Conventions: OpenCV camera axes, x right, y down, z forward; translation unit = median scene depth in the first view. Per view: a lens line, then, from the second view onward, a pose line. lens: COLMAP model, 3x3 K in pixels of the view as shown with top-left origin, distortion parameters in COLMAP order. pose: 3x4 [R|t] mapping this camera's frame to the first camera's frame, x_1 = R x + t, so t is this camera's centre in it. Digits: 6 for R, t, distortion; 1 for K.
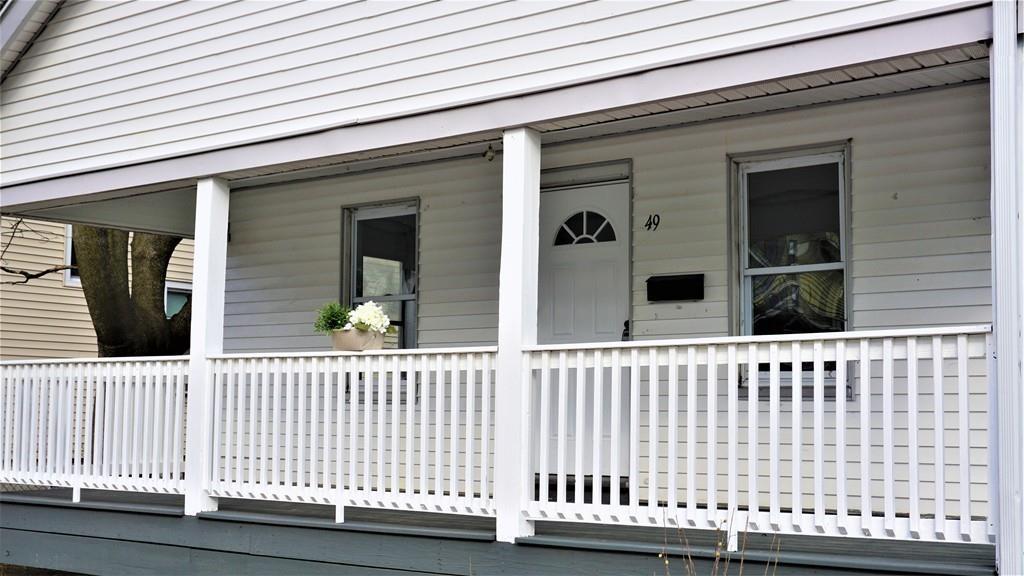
lens RADIAL K [[1291.2, 0, 513.6], [0, 1291.2, 269.0], [0, 0, 1]] dist [-0.011143, 0.000294]
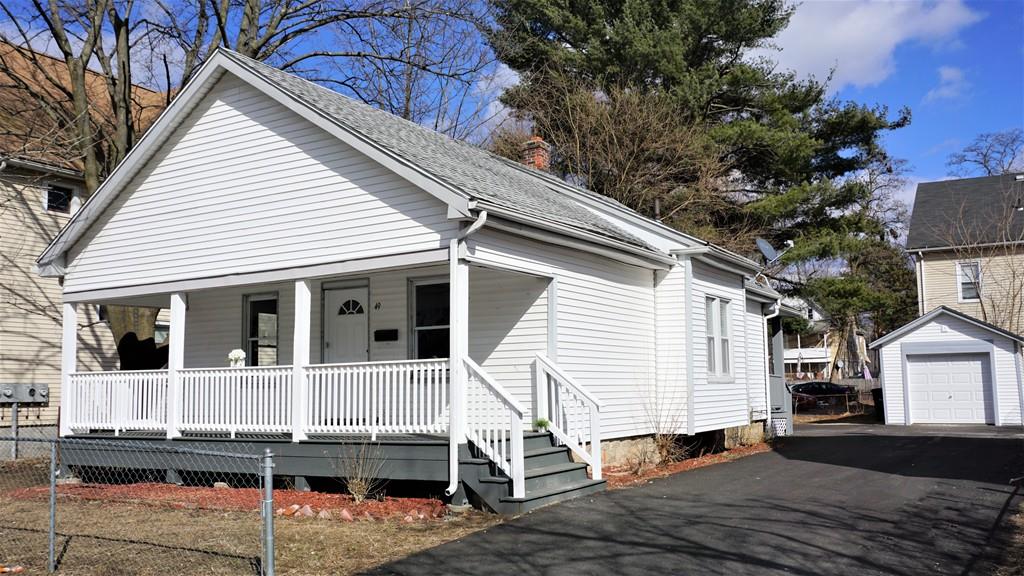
lens RADIAL K [[908.5, 0, 512.0], [0, 908.5, 288.0], [0, 0, 1]] dist [-0.043998, 0.021717]
pose [[0.993049, -0.009454, 0.117324, 0.169135], [0.009662, 0.999953, -0.001205, -0.070018], [-0.117307, 0.002330, 0.993093, -0.667136]]
